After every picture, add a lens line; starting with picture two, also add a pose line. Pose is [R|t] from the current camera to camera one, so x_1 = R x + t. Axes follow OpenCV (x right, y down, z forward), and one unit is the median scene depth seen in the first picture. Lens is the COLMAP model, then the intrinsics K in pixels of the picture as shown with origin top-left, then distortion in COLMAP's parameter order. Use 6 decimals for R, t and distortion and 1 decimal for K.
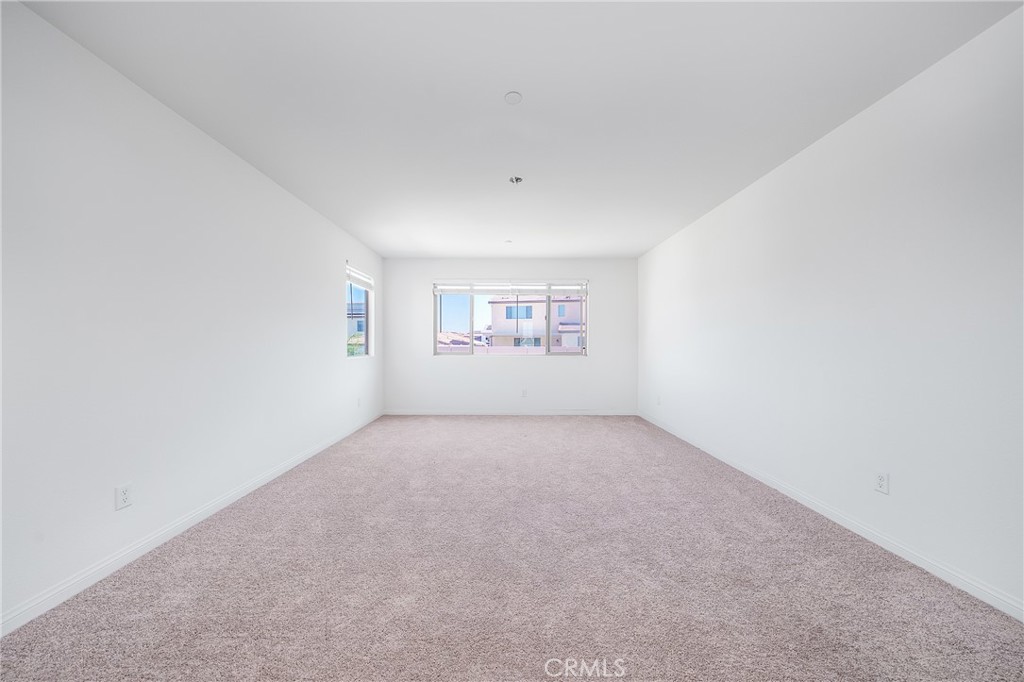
lens RADIAL K [[353.0, 0, 512.1], [0, 353.0, 344.1], [0, 0, 1]] dist [-0.000816, -0.000040]
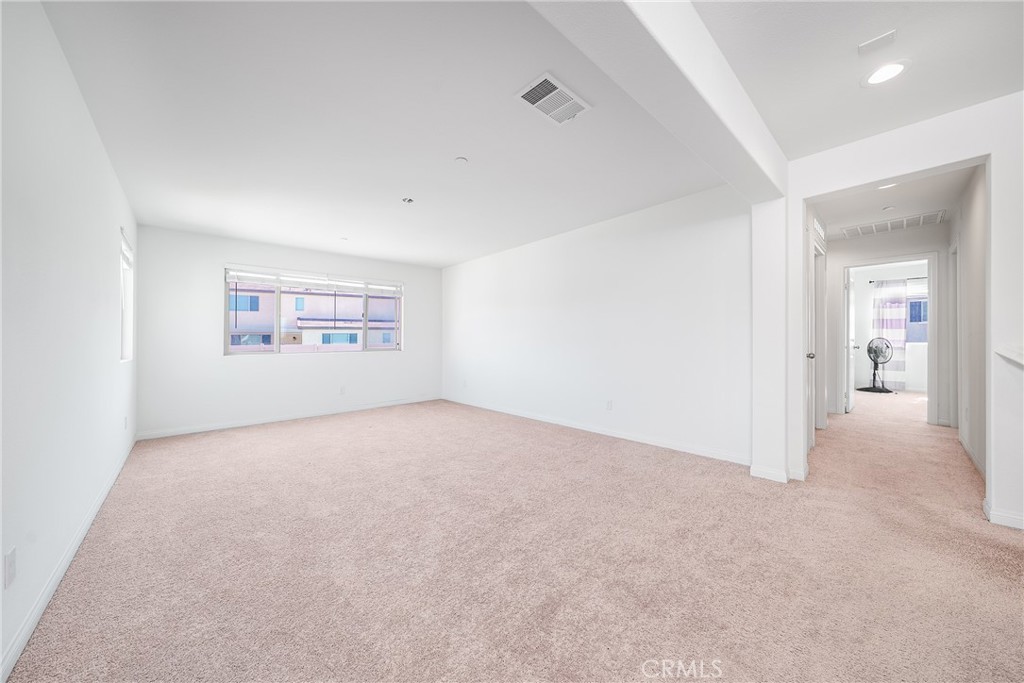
lens RADIAL K [[347.9, 0, 516.1], [0, 347.9, 338.4], [0, 0, 1]] dist [-0.000983, -0.000058]
pose [[0.734393, -0.005649, 0.678701, -0.271152], [0.011001, 0.999933, -0.003581, 0.002467], [-0.678636, 0.010096, 0.734406, -0.050042]]
